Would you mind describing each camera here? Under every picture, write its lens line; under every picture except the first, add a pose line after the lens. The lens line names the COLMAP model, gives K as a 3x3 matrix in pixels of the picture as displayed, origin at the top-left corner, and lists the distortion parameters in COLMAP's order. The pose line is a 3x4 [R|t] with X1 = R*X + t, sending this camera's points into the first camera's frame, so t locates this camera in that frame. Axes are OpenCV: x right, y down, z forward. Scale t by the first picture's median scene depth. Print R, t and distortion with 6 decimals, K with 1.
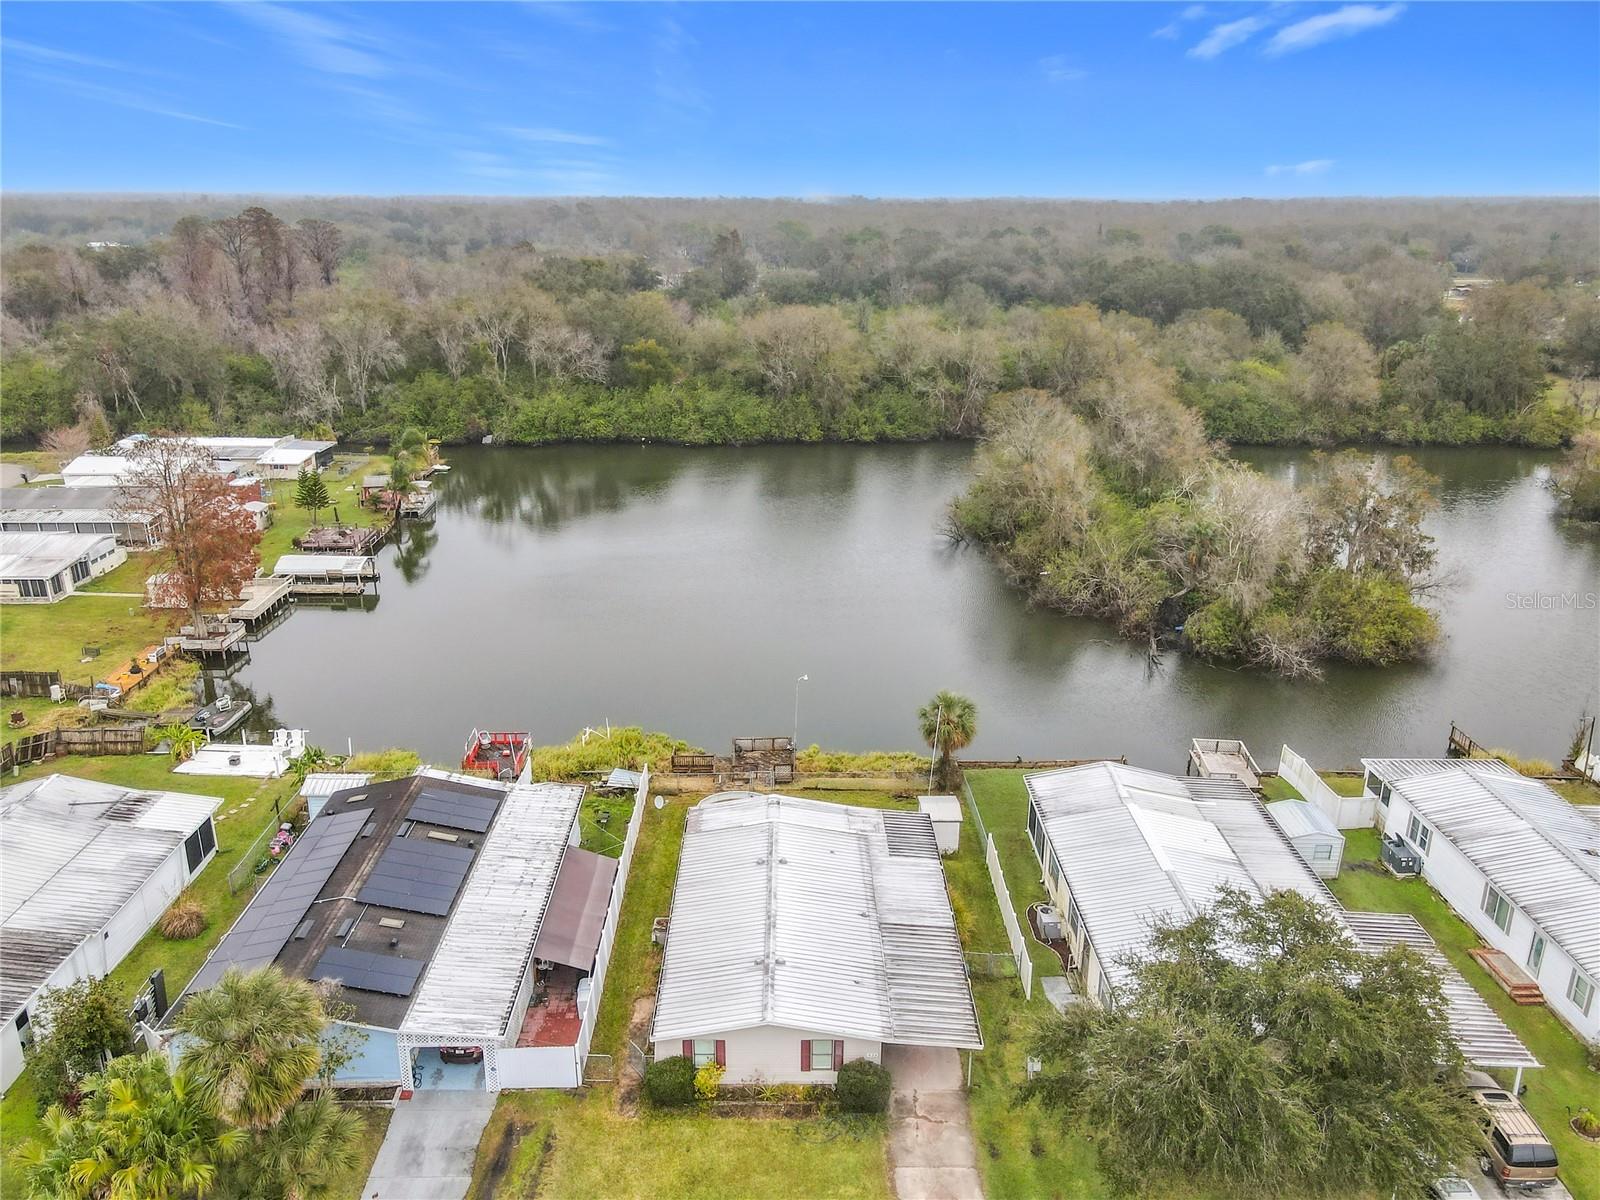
lens RADIAL K [[1179.8, 0, 791.5], [0, 1179.8, 605.8], [0, 0, 1]] dist [0.004888, 0.022631]
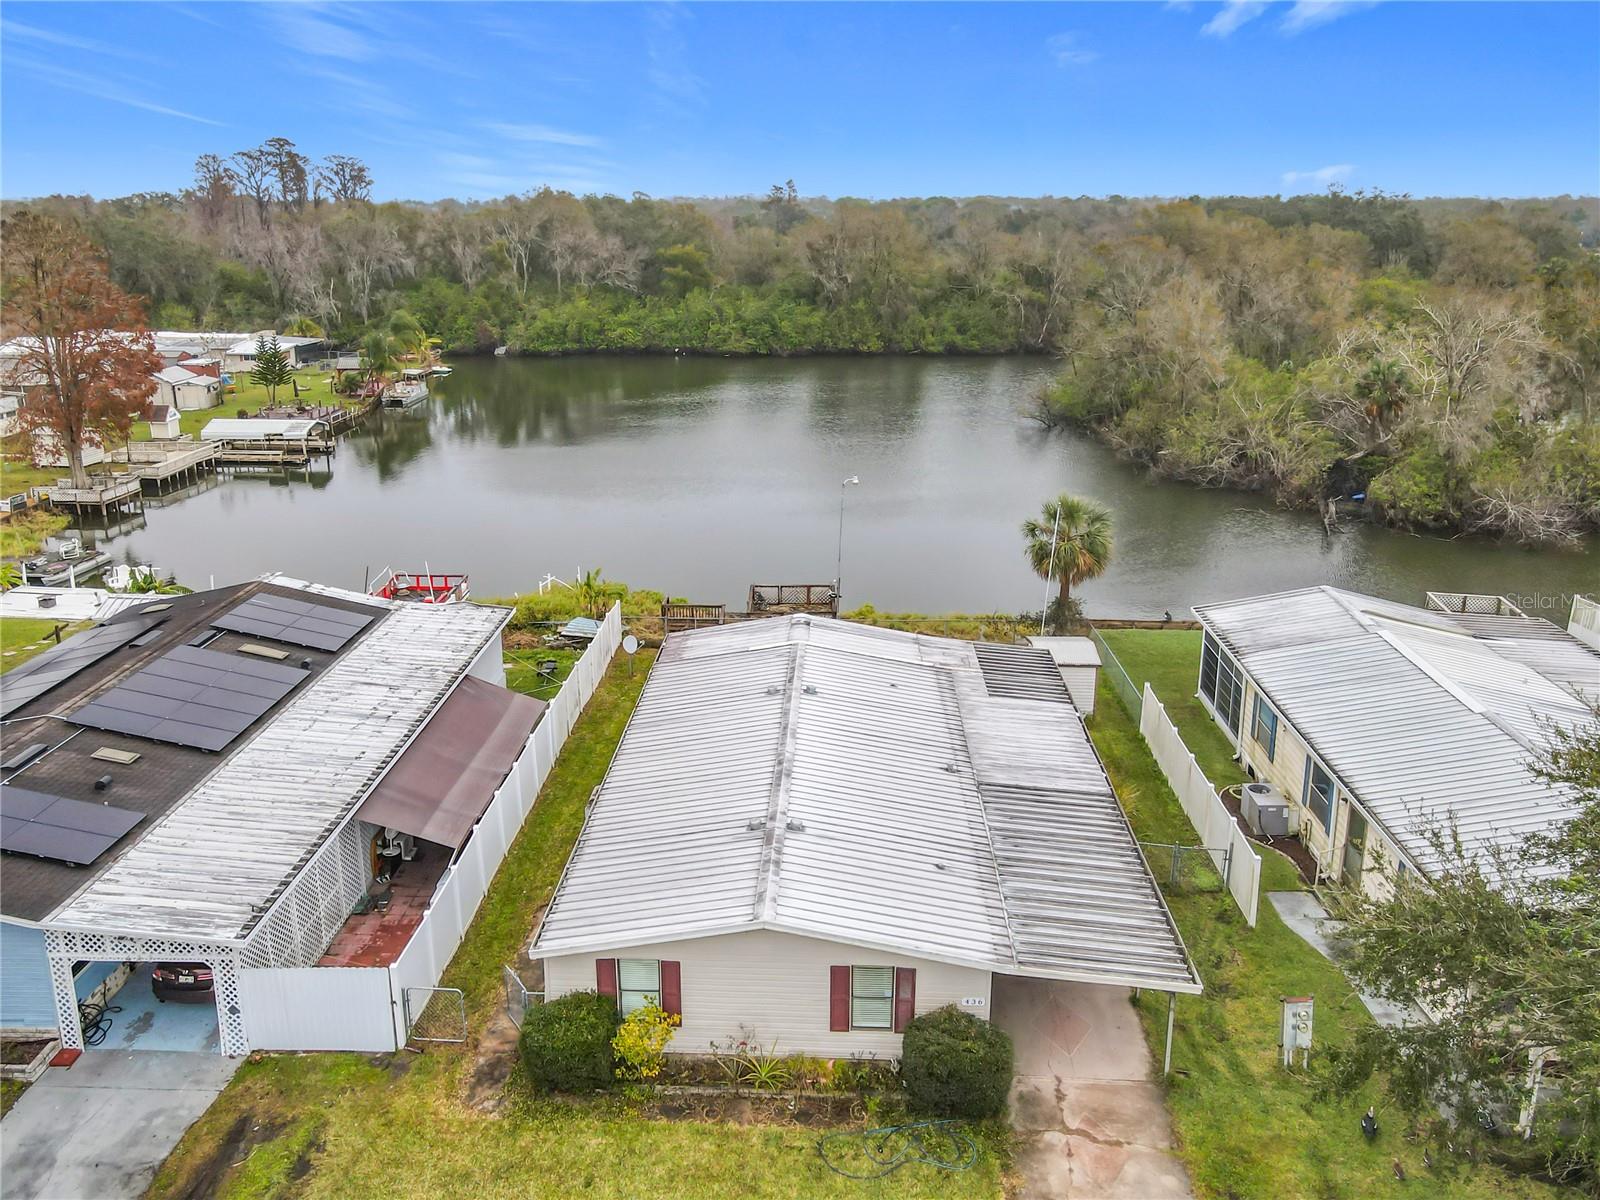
lens RADIAL K [[1207.0, 0, 791.8], [0, 1207.0, 538.0], [0, 0, 1]] dist [0.004315, 0.018181]
pose [[0.998787, 0.010103, -0.048190, 0.008629], [-0.013464, 0.997461, -0.069930, 0.132245], [0.047361, 0.070494, 0.996387, 0.282534]]
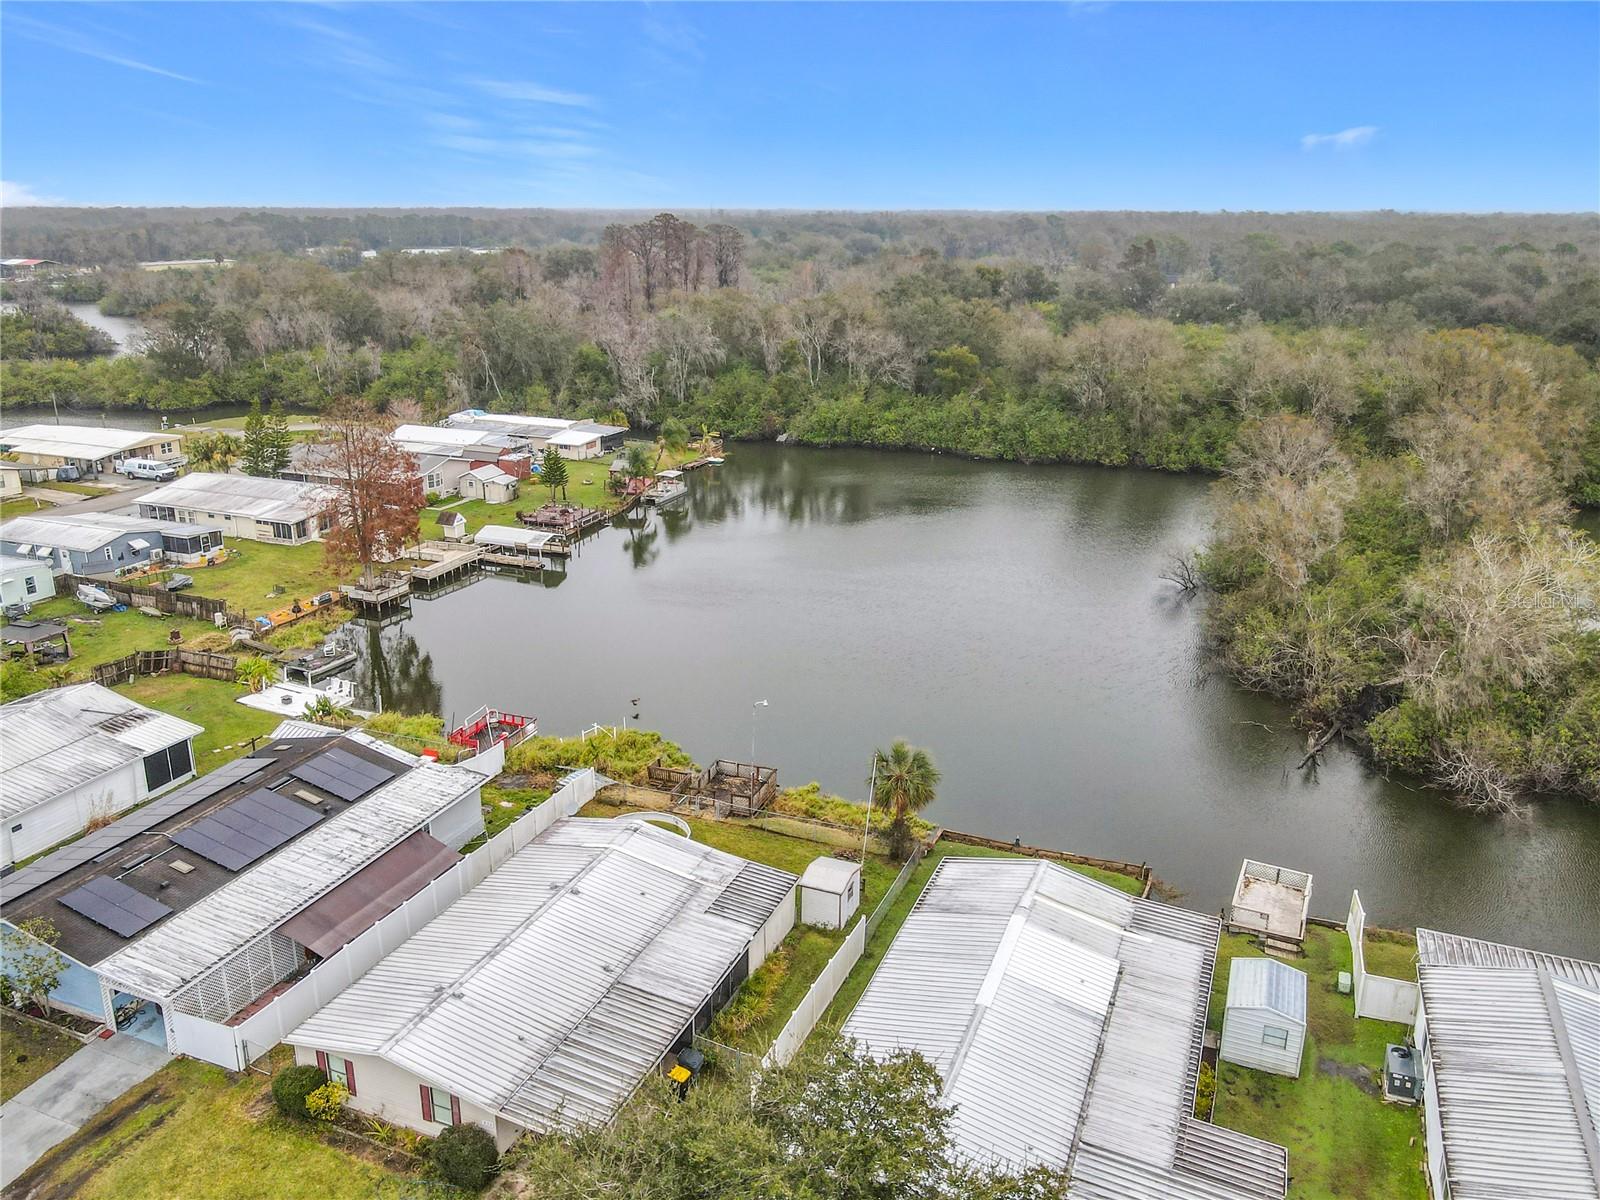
lens RADIAL K [[1217.8, 0, 799.4], [0, 1217.8, 574.2], [0, 0, 1]] dist [-0.003376, 0.008247]
pose [[0.921970, 0.112988, -0.370413, 0.338130], [-0.129297, 0.991416, -0.019412, -0.019791], [0.365040, 0.065790, 0.928664, 0.133886]]
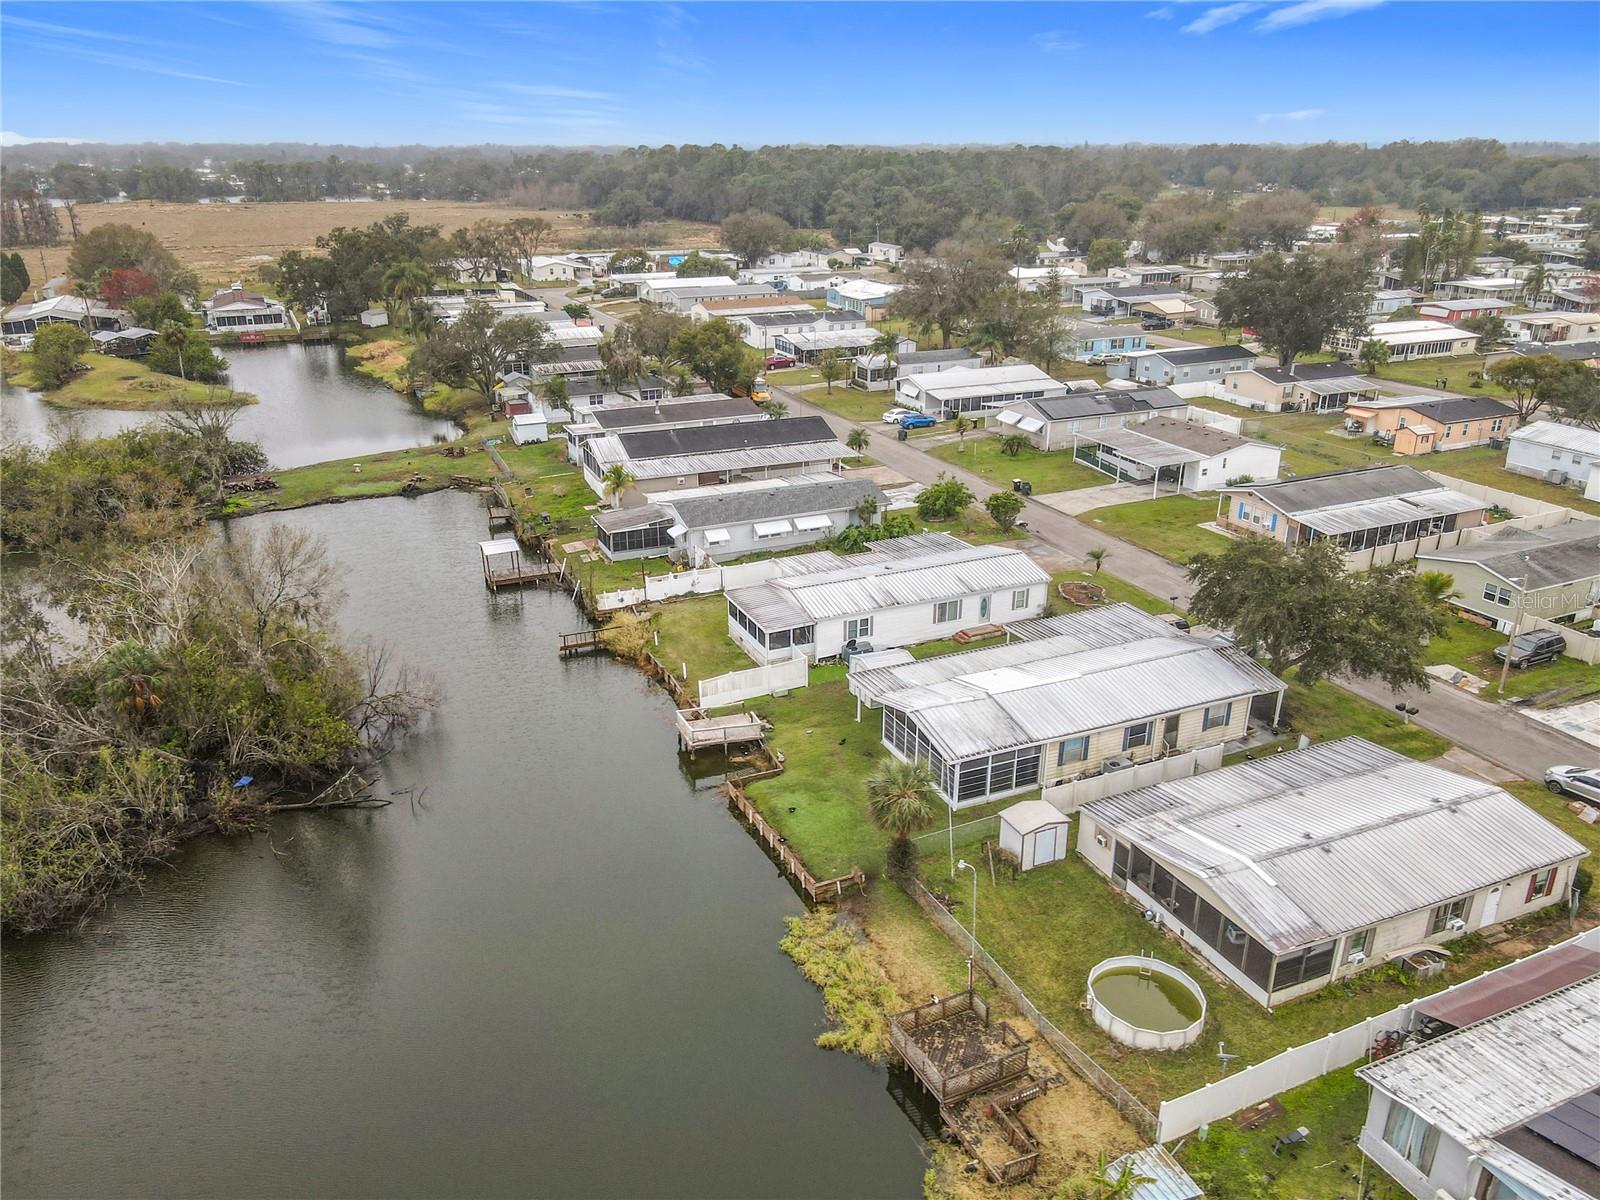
lens RADIAL K [[1201.2, 0, 775.6], [0, 1201.2, 595.9], [0, 0, 1]] dist [0.000912, 0.031845]
pose [[-0.395182, -0.325885, 0.858854, -0.432757], [0.302824, 0.836477, 0.456732, -0.365421], [-0.867253, 0.440574, -0.231875, 1.087336]]
